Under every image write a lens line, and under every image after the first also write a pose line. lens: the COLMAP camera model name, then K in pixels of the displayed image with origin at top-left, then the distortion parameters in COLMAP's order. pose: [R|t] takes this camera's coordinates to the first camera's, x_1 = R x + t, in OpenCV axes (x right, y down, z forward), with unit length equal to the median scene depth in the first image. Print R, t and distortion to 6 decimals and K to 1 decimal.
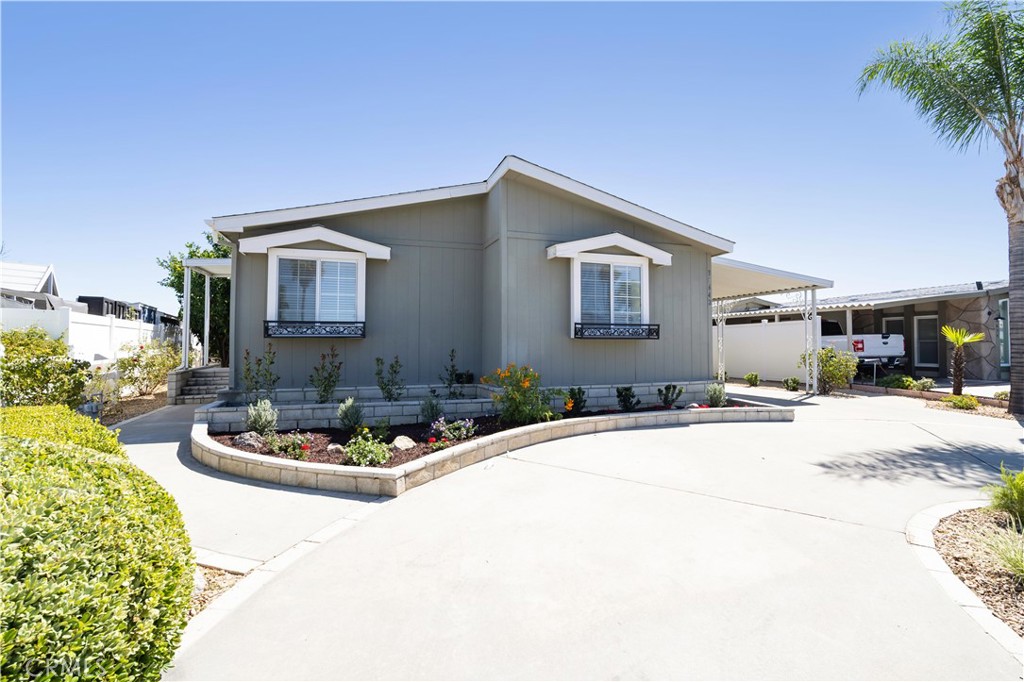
lens RADIAL K [[543.6, 0, 501.6], [0, 543.6, 339.3], [0, 0, 1]] dist [0.005489, 0.001137]
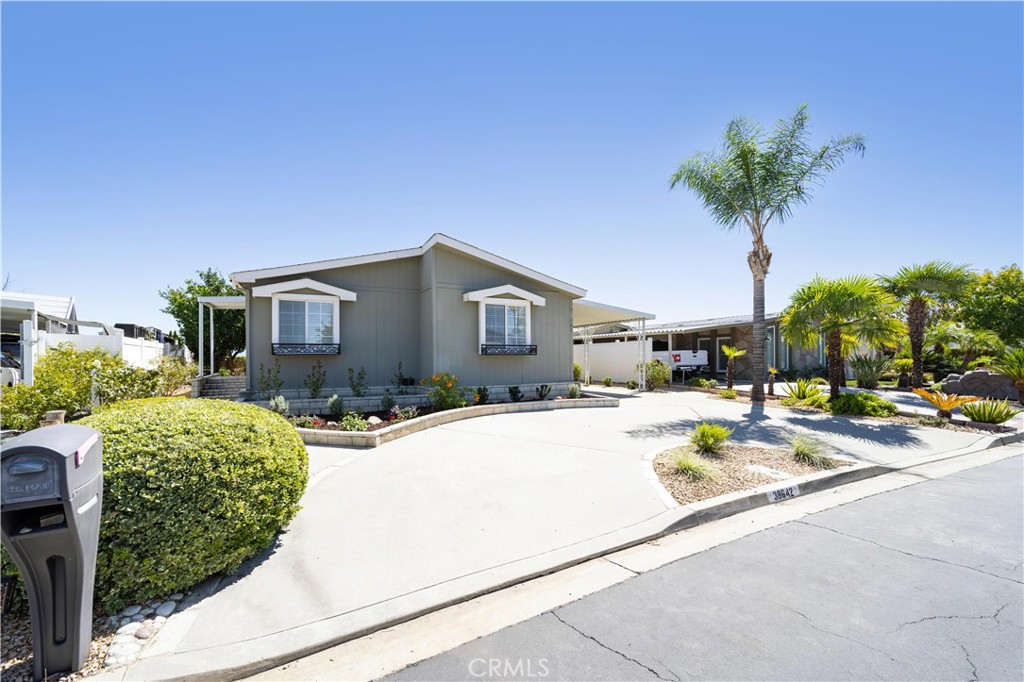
lens RADIAL K [[455.4, 0, 466.3], [0, 455.4, 369.7], [0, 0, 1]] dist [0.010230, -0.000062]
pose [[0.996698, -0.006287, 0.080959, -0.010207], [0.003196, 0.999263, 0.038248, -0.007934], [-0.081139, -0.037862, 0.995983, -0.251712]]
